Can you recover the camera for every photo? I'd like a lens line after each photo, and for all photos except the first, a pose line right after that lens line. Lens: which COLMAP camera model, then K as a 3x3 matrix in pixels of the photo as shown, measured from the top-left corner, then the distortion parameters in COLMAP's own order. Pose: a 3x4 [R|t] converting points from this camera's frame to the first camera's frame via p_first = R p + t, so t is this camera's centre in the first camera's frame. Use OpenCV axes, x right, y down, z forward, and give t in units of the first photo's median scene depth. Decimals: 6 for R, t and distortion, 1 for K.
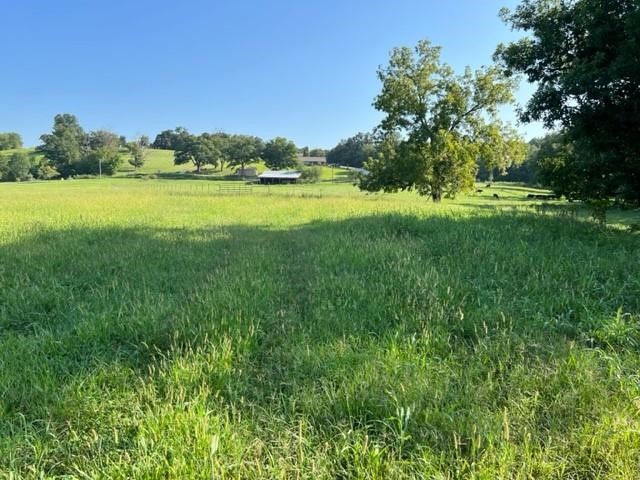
lens RADIAL K [[490.7, 0, 320.0], [0, 490.7, 240.0], [0, 0, 1]] dist [0.069122, -0.083865]
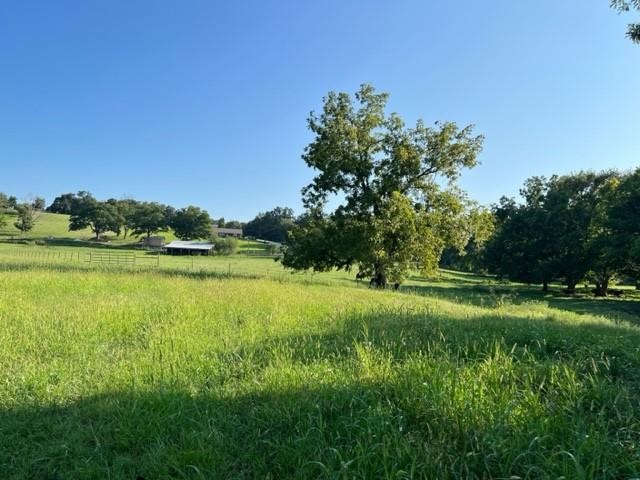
lens RADIAL K [[491.2, 0, 320.0], [0, 491.2, 240.0], [0, 0, 1]] dist [0.087385, -0.148629]
pose [[0.984990, 0.042113, 0.167397, 0.009895], [-0.016390, 0.988218, -0.152172, -0.029643], [-0.171834, 0.147144, 0.974075, 0.258499]]
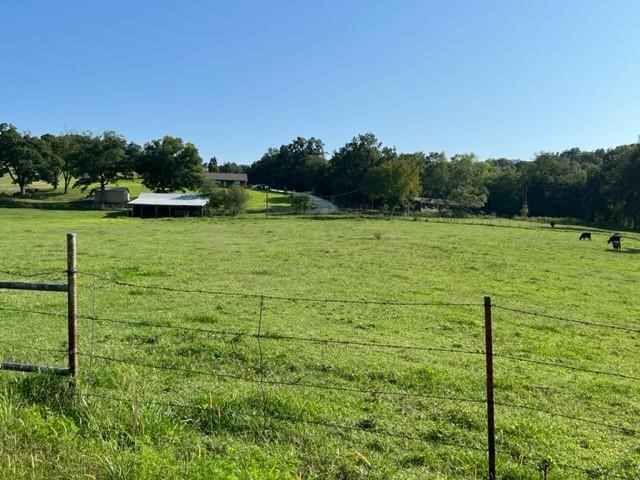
lens RADIAL K [[673.0, 0, 320.0], [0, 673.0, 240.0], [0, 0, 1]] dist [0.042972, 0.013411]
pose [[0.990317, 0.003926, 0.138770, -0.086729], [0.007043, 0.996892, -0.078466, -0.120085], [-0.138647, 0.078683, 0.987211, 0.994815]]
